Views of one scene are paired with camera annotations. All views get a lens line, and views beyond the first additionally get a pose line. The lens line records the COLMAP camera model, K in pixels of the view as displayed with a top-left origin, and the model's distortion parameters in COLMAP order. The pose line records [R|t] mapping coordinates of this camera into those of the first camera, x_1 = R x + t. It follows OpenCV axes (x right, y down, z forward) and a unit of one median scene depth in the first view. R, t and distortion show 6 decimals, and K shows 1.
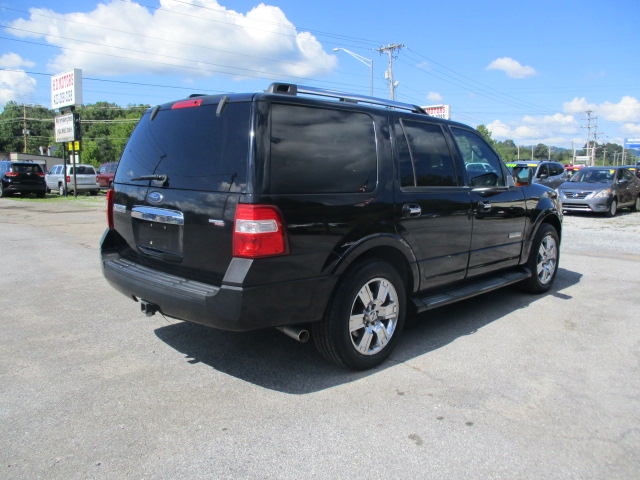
lens RADIAL K [[533.1, 0, 324.5], [0, 533.1, 239.2], [0, 0, 1]] dist [-0.008748, -0.005167]
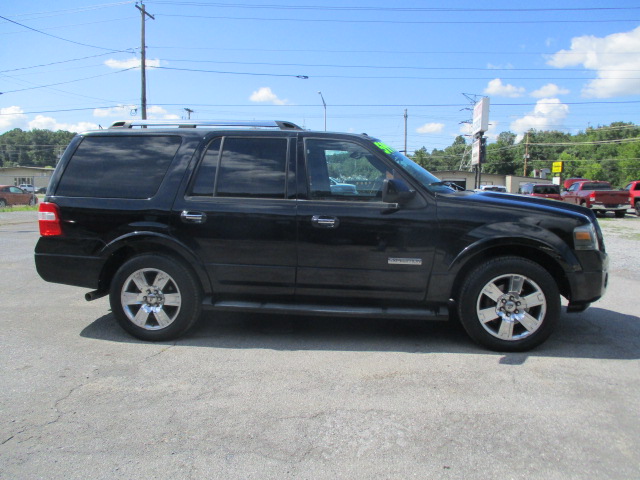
lens RADIAL K [[533.1, 0, 324.5], [0, 533.1, 239.2], [0, 0, 1]] dist [-0.008748, -0.005167]
pose [[0.607505, 0.079459, -0.790332, 1.294738], [-0.112421, 0.993569, 0.013478, -0.055468], [0.786320, 0.080662, 0.612531, 0.541060]]
